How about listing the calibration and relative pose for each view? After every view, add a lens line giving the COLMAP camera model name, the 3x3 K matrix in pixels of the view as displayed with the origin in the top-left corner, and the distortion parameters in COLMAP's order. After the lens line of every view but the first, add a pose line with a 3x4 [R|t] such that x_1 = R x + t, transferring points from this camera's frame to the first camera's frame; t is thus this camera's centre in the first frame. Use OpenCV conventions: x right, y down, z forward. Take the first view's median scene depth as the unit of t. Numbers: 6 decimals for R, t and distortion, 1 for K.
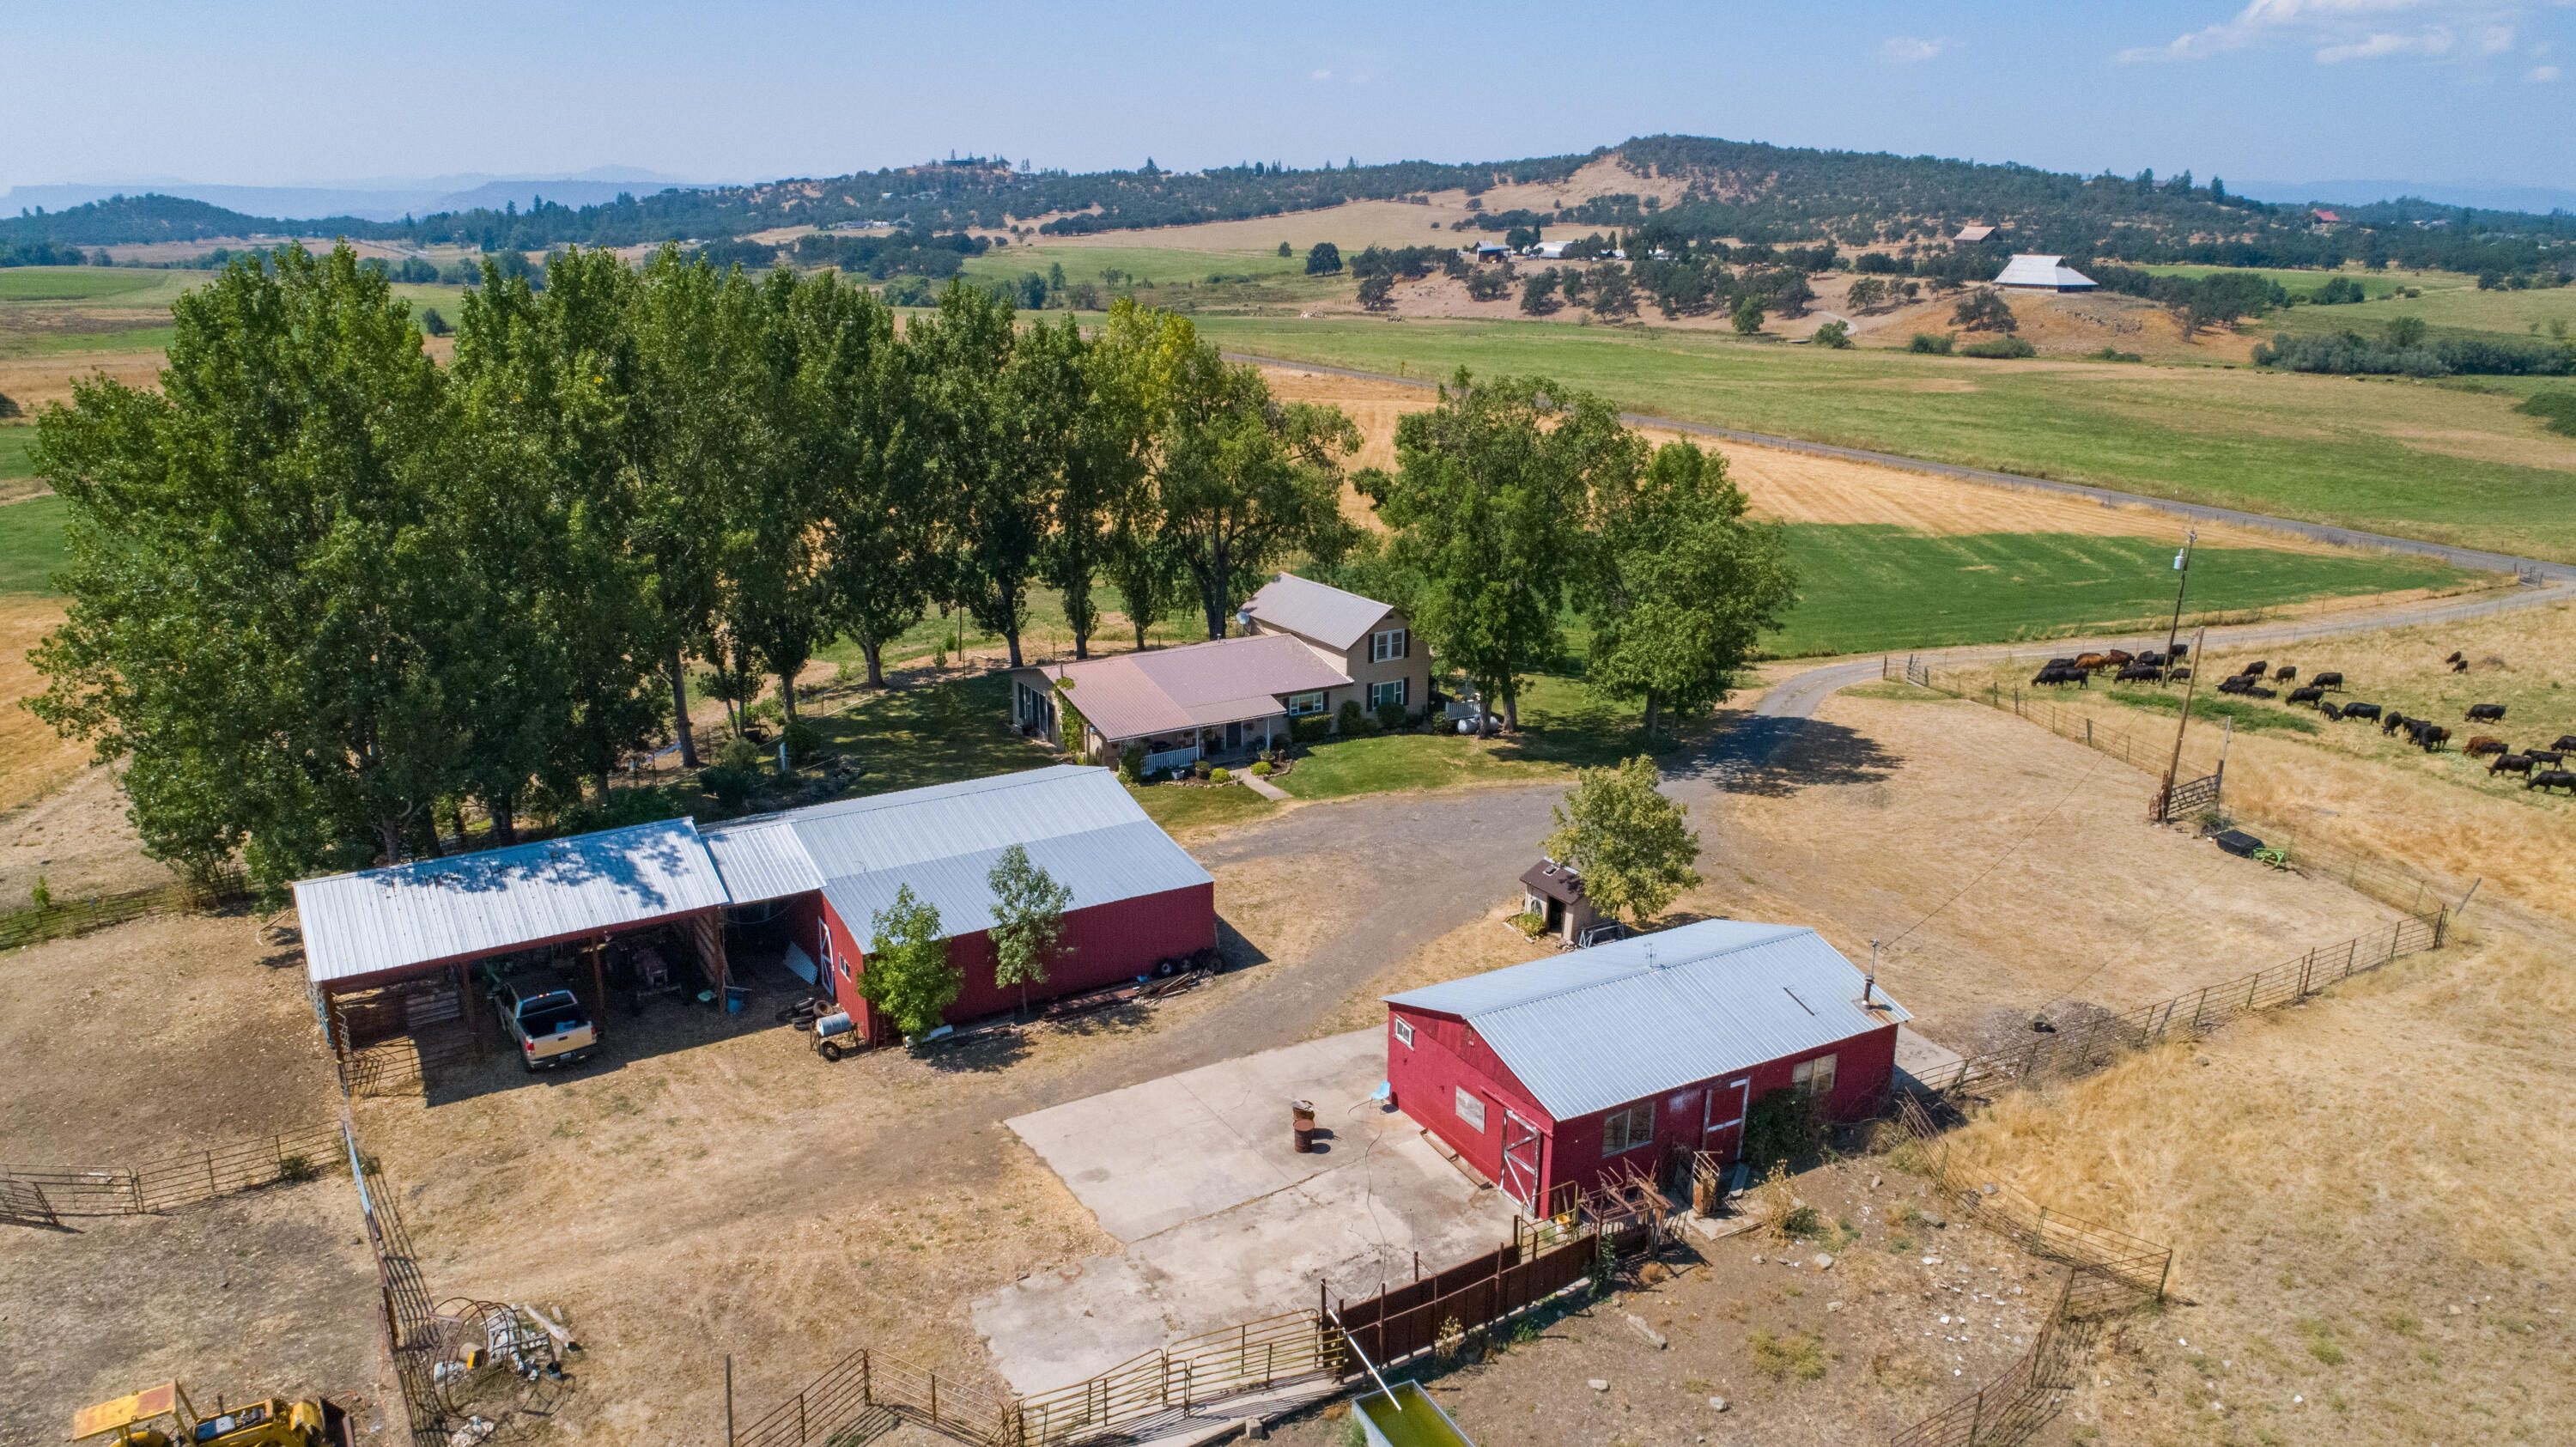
lens RADIAL K [[1725.8, 0, 1280.0], [0, 1725.8, 718.0], [0, 0, 1]] dist [-0.015093, 0.005246]
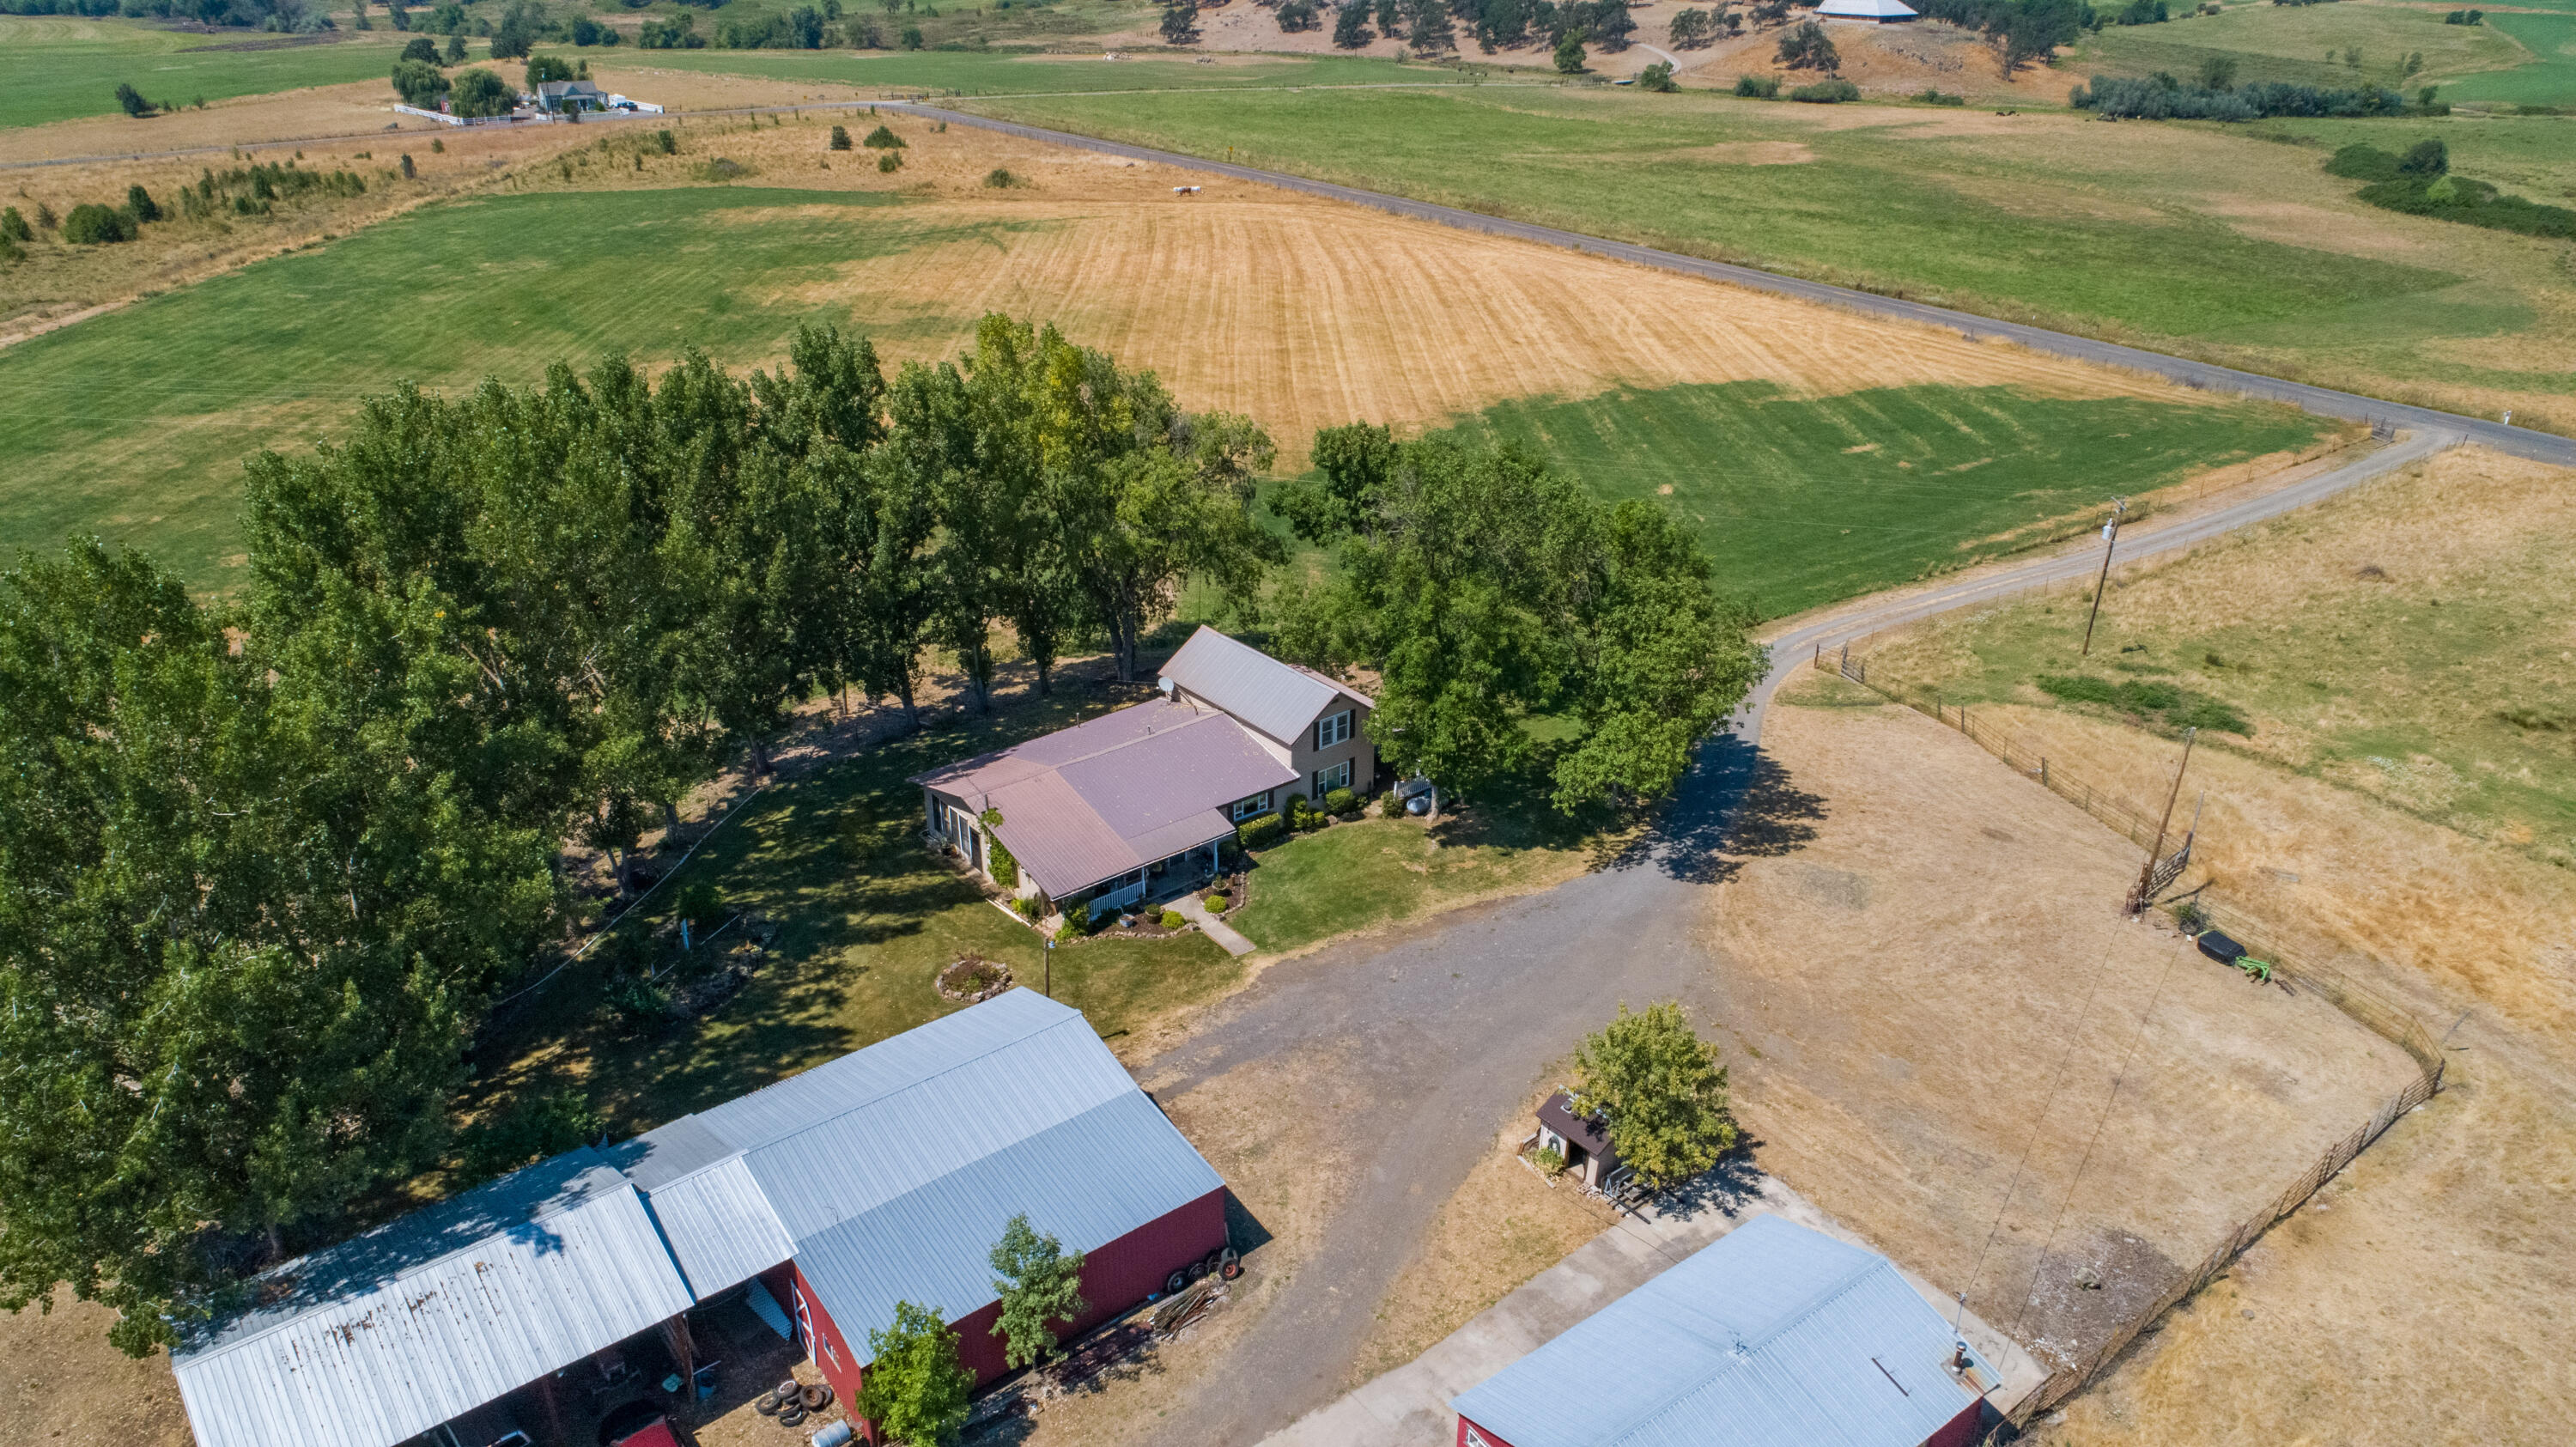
lens RADIAL K [[1725.8, 0, 1280.0], [0, 1725.8, 718.0], [0, 0, 1]] dist [-0.015093, 0.005246]
pose [[0.993263, -0.053569, 0.102753, -0.052582], [0.036409, 0.986097, 0.162135, -0.173333], [-0.110010, -0.157301, 0.981404, 0.082835]]
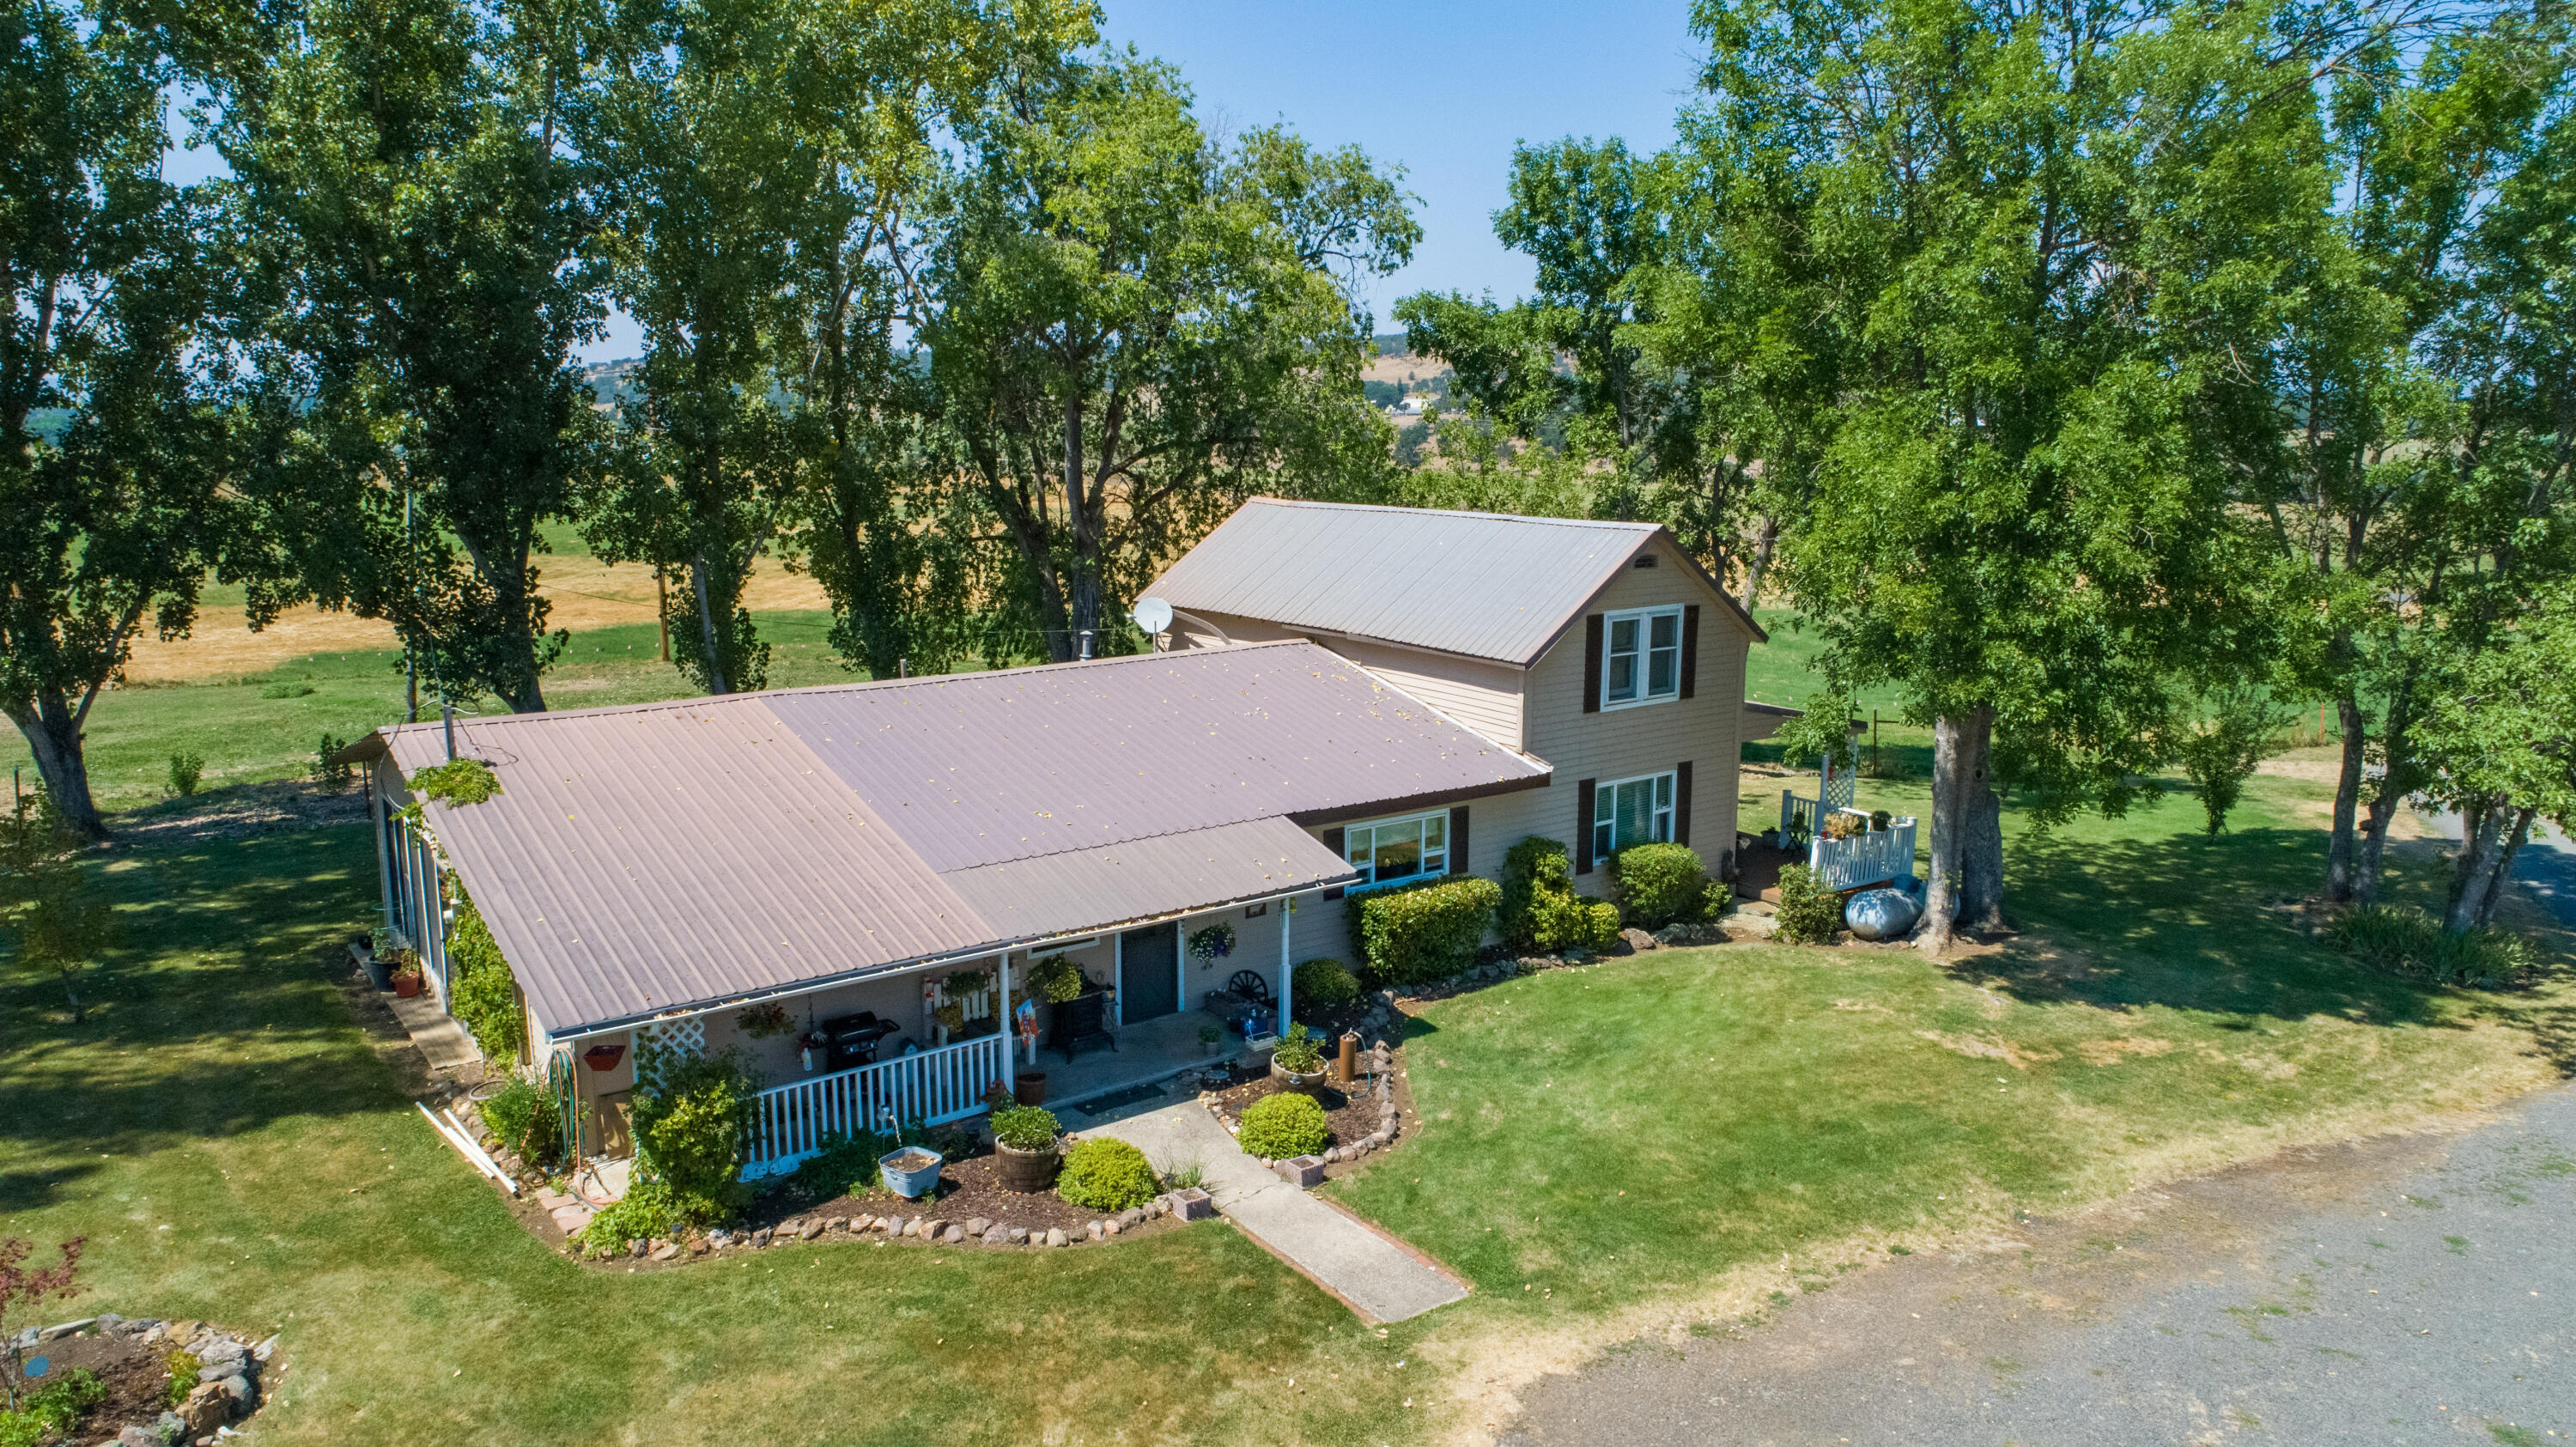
lens RADIAL K [[1725.8, 0, 1280.0], [0, 1725.8, 718.0], [0, 0, 1]] dist [-0.015093, 0.005246]
pose [[0.996330, -0.018078, 0.083663, -0.023579], [0.026780, 0.994208, -0.104085, -0.000671], [-0.081296, 0.105943, 0.991043, 0.609122]]
